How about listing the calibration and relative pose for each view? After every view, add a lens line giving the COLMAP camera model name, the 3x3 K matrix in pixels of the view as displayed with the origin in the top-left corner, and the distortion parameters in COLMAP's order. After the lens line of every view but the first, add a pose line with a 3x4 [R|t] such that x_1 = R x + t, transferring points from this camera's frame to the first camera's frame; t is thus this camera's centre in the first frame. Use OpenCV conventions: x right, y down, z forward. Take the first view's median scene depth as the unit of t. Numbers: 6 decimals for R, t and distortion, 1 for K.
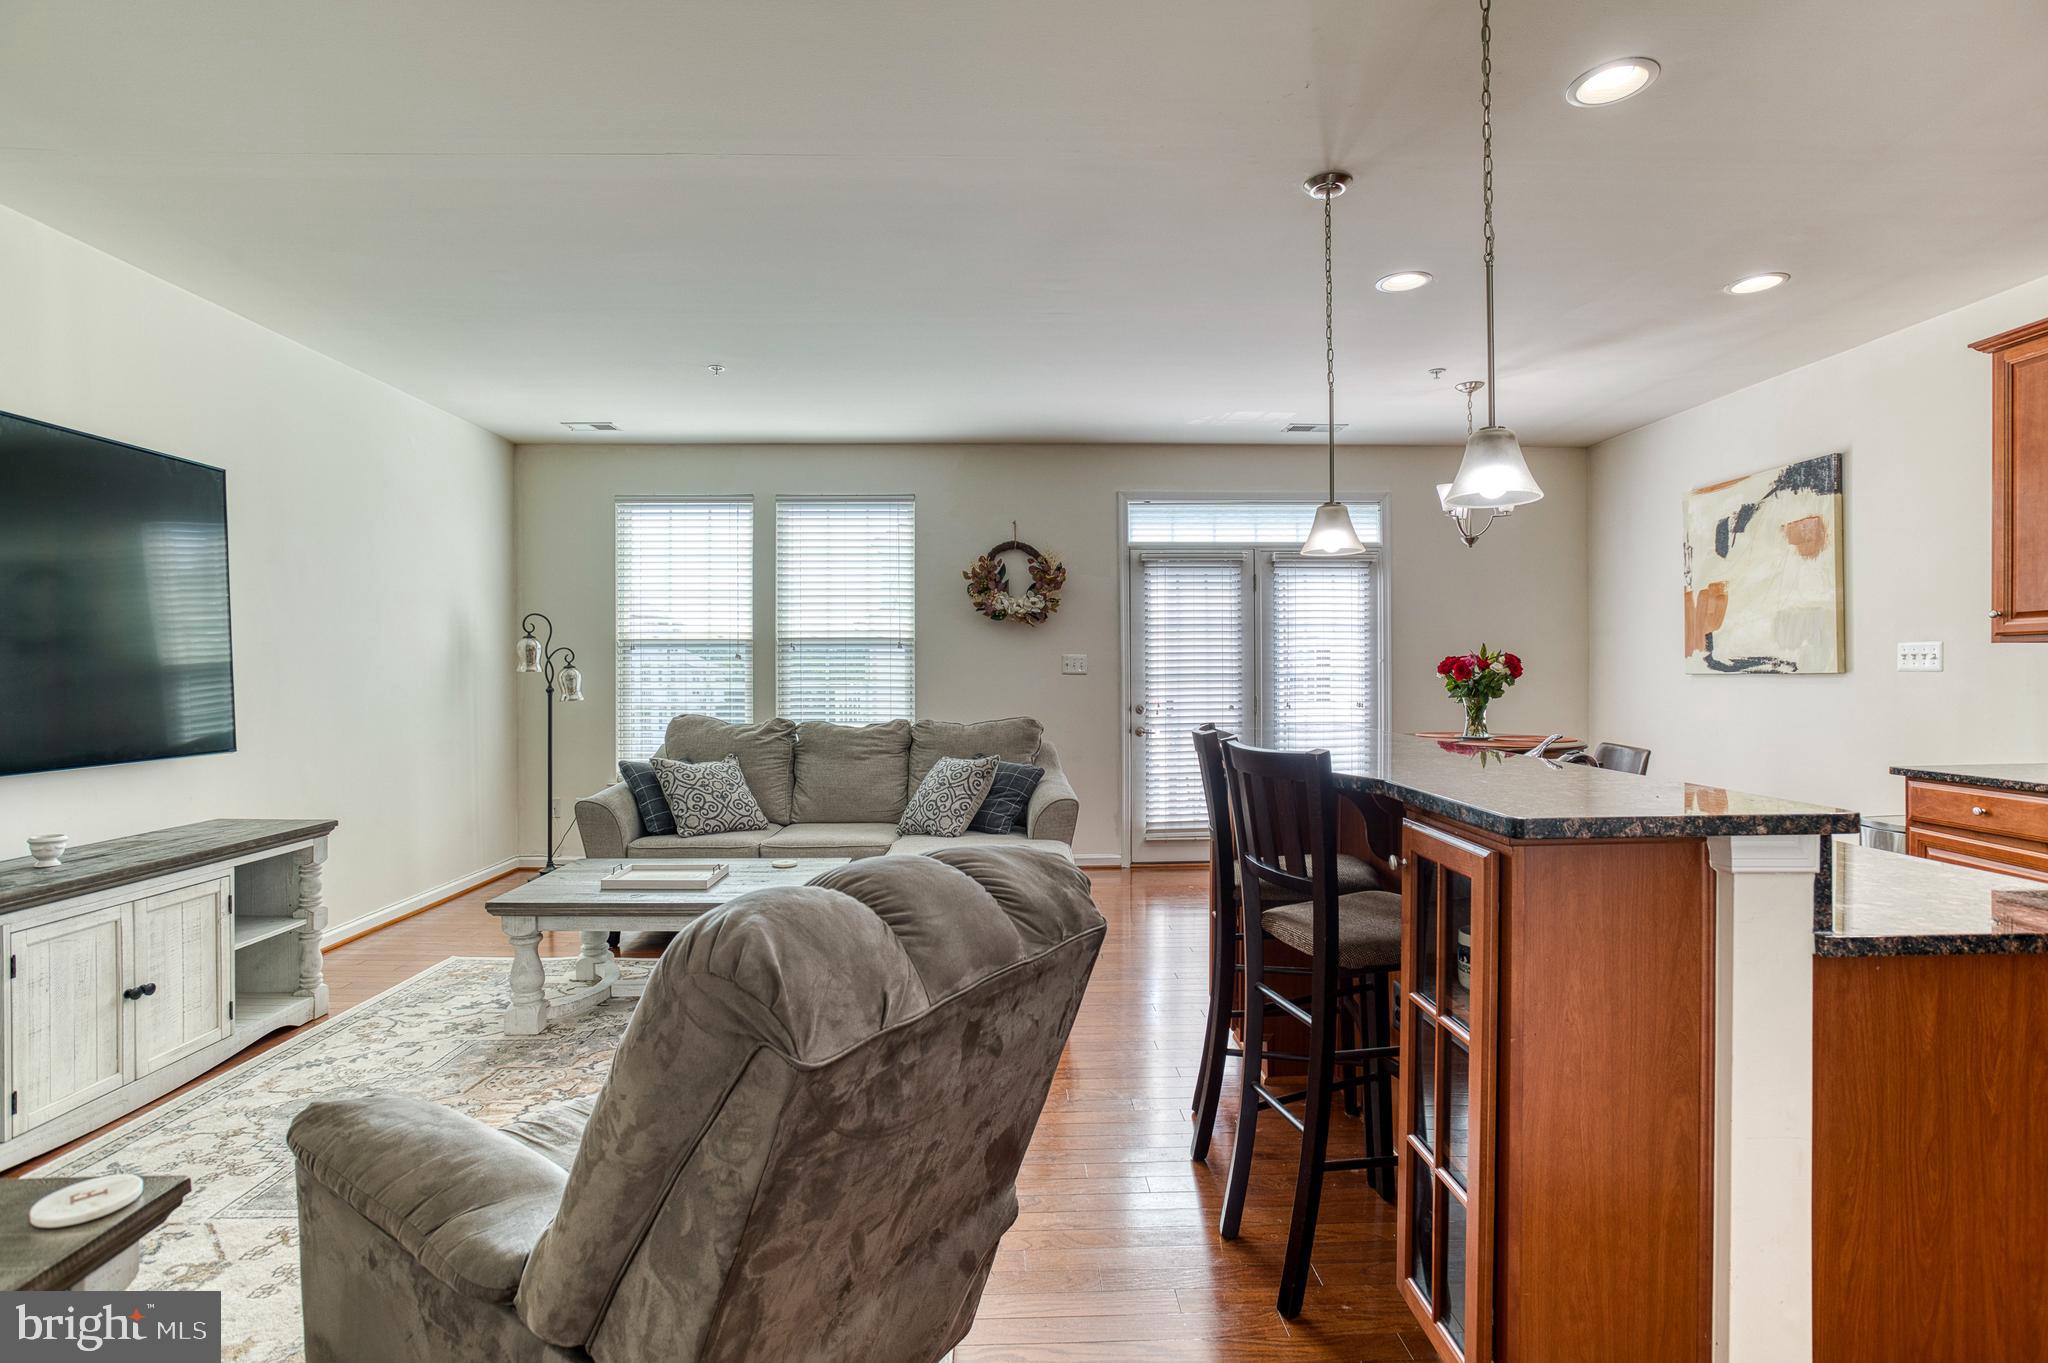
lens RADIAL K [[999.4, 0, 1014.9], [0, 999.4, 670.8], [0, 0, 1]] dist [-0.012879, 0.000501]
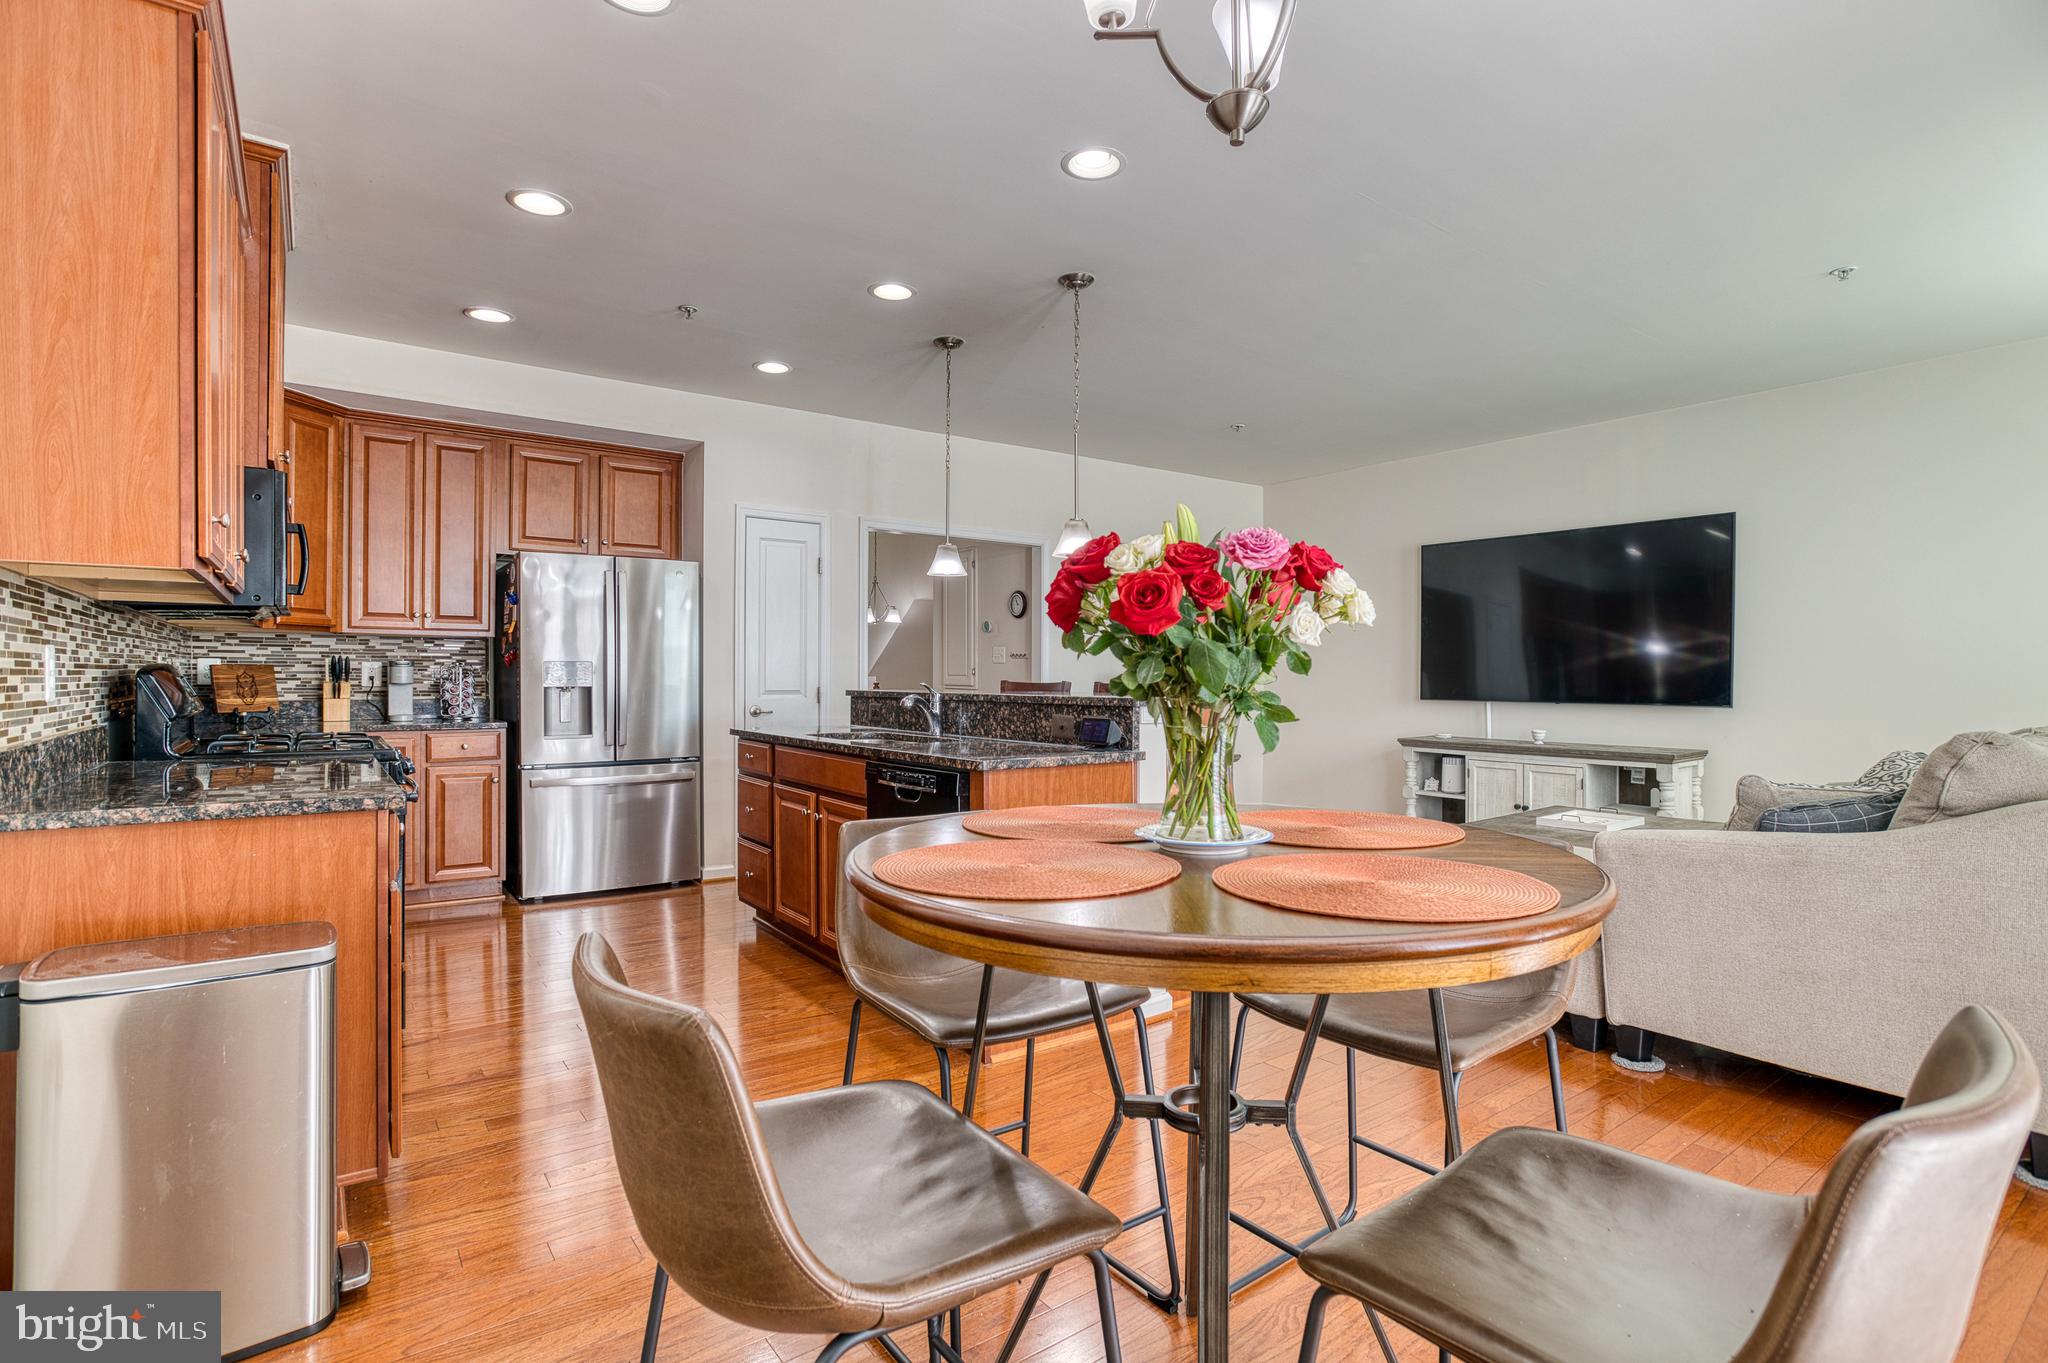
lens RADIAL K [[991.1, 0, 1017.2], [0, 991.1, 684.6], [0, 0, 1]] dist [-0.050618, 0.023995]
pose [[-0.827504, 0.010038, -0.561370, 0.638835], [0.001966, 0.999886, 0.014981, 0.016970], [0.561456, 0.011293, -0.827430, 1.154146]]
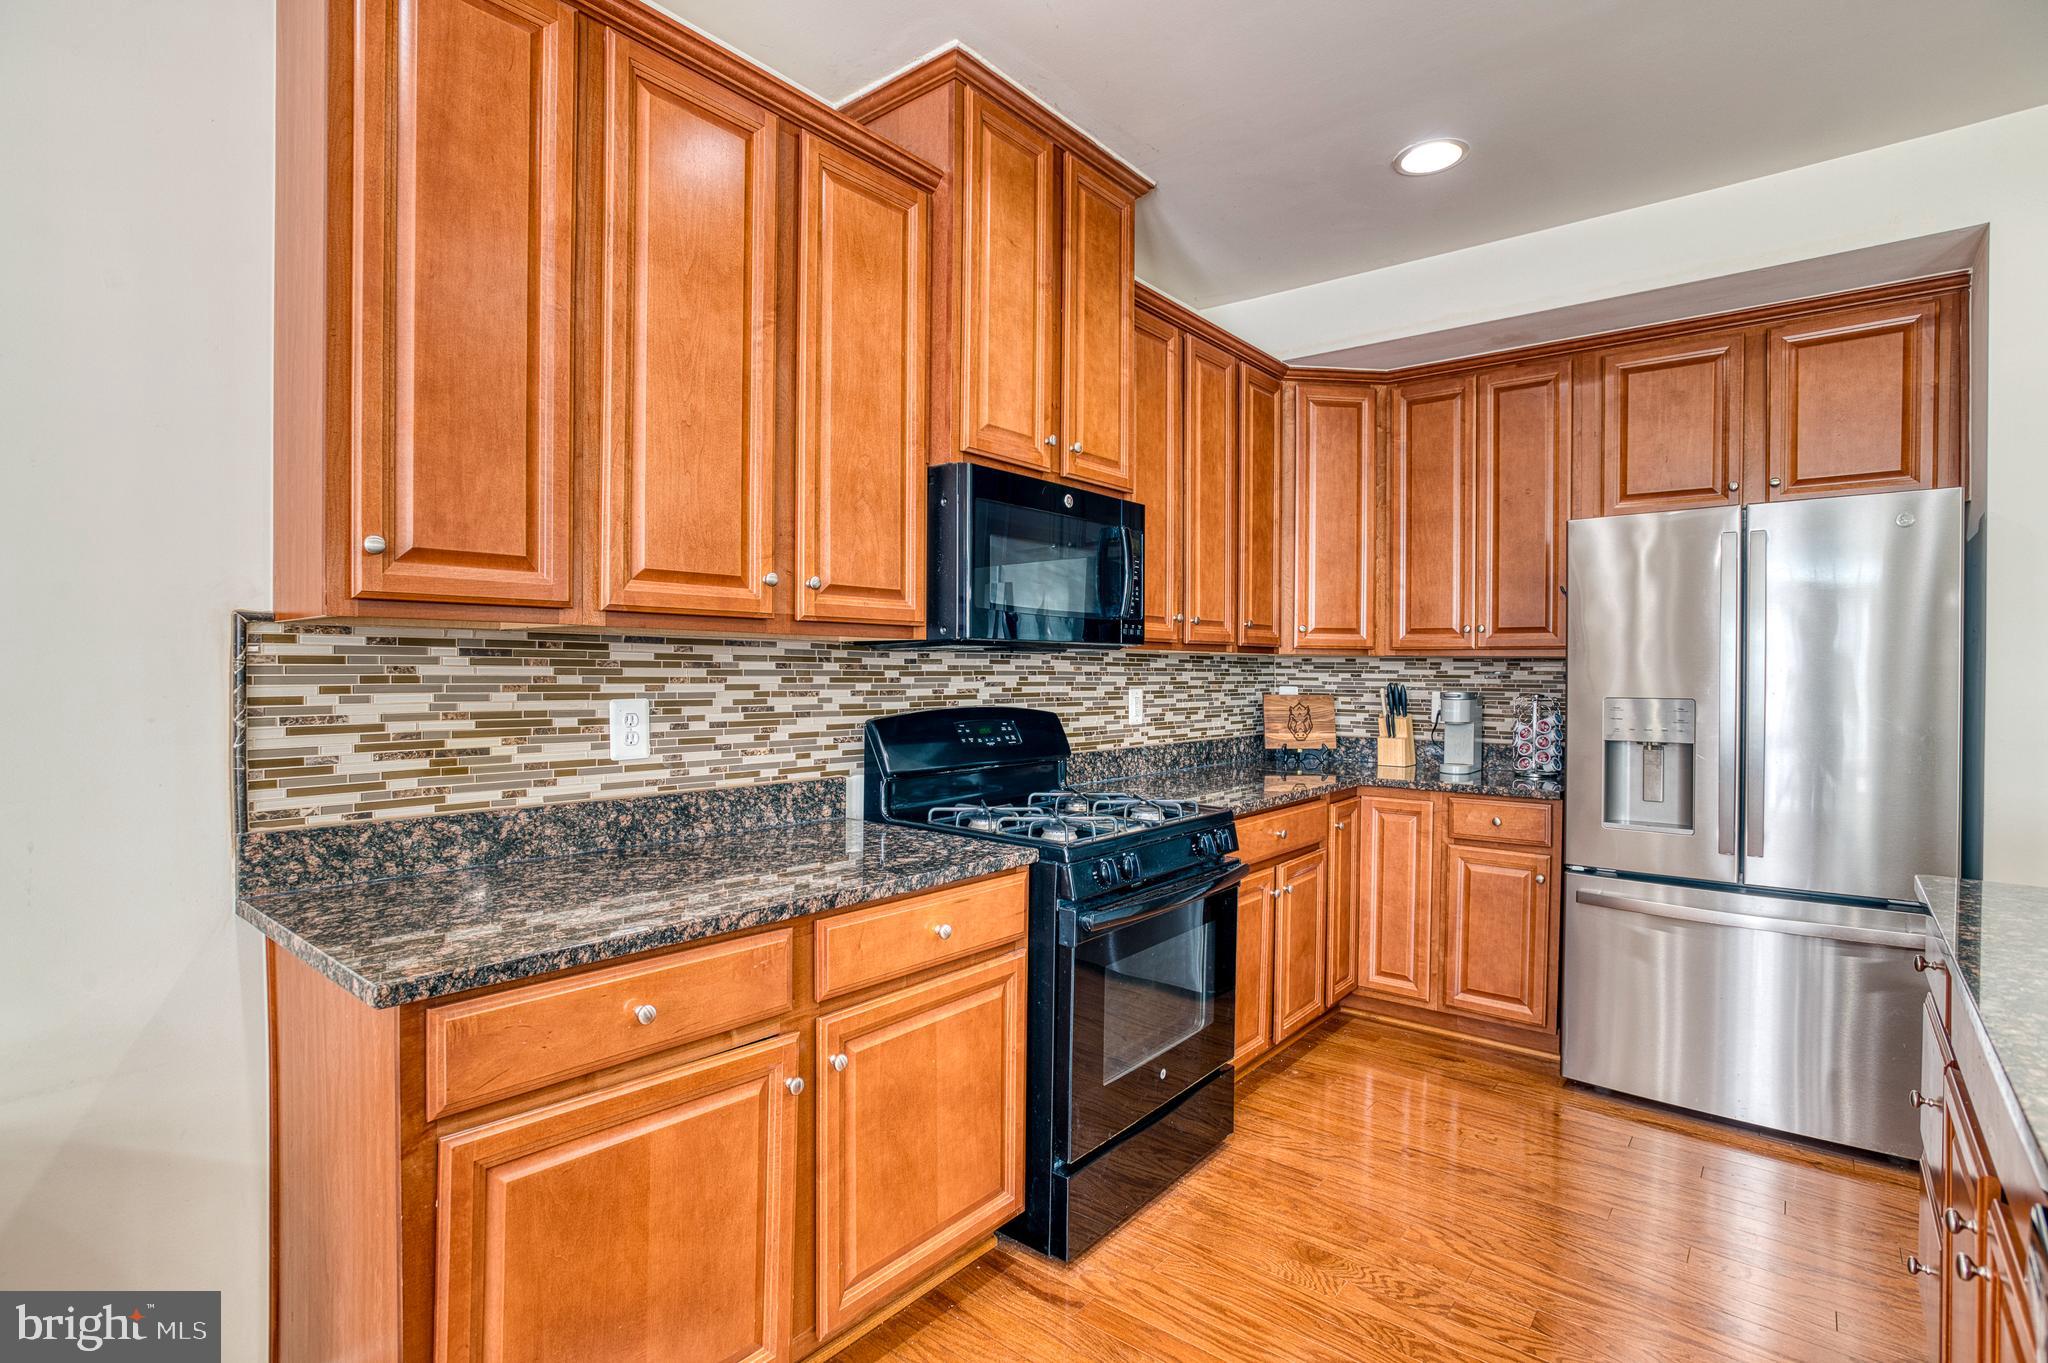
lens RADIAL K [[991.1, 0, 1028.8], [0, 991.1, 686.2], [0, 0, 1]] dist [-0.050618, 0.023995]
pose [[-0.751151, -0.006985, 0.660094, 0.360886], [-0.001674, 0.999961, 0.008676, -0.003047], [-0.660128, 0.005412, -0.751133, 0.762441]]
